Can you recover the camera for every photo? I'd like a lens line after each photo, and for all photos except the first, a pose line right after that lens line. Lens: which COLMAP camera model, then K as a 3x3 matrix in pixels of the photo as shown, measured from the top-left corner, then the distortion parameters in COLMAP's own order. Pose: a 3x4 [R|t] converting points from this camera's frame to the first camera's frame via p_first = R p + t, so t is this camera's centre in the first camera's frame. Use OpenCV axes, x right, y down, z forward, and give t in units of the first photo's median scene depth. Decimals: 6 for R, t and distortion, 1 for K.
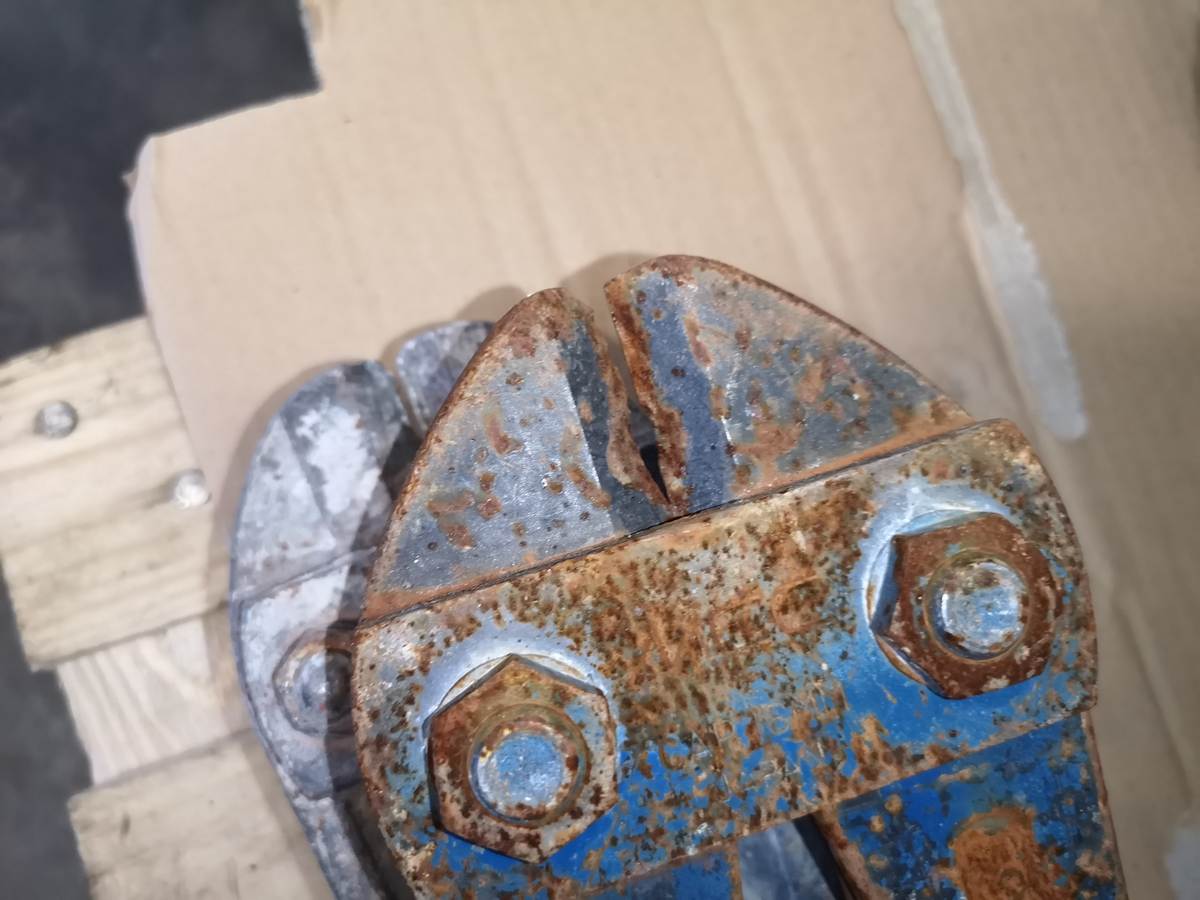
lens RADIAL K [[1028.0, 0, 600.0], [0, 1028.0, 450.0], [0, 0, 1]] dist [-0.006710, -0.066970]
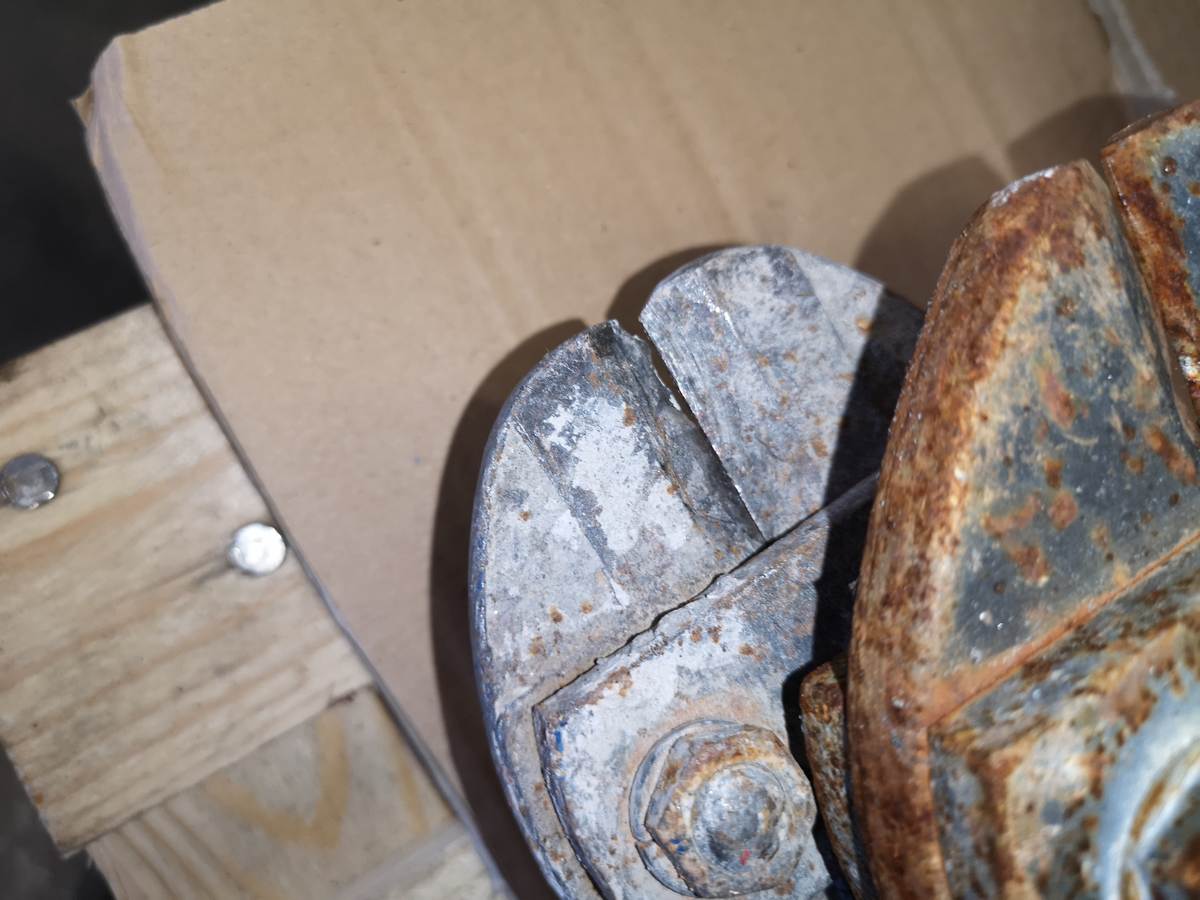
lens RADIAL K [[1028.0, 0, 600.0], [0, 1028.0, 450.0], [0, 0, 1]] dist [-0.006710, -0.066970]
pose [[0.963420, -0.150983, 0.221418, -0.459740], [0.141261, 0.988201, 0.059196, -0.052477], [-0.227743, -0.025753, 0.973381, 0.399146]]
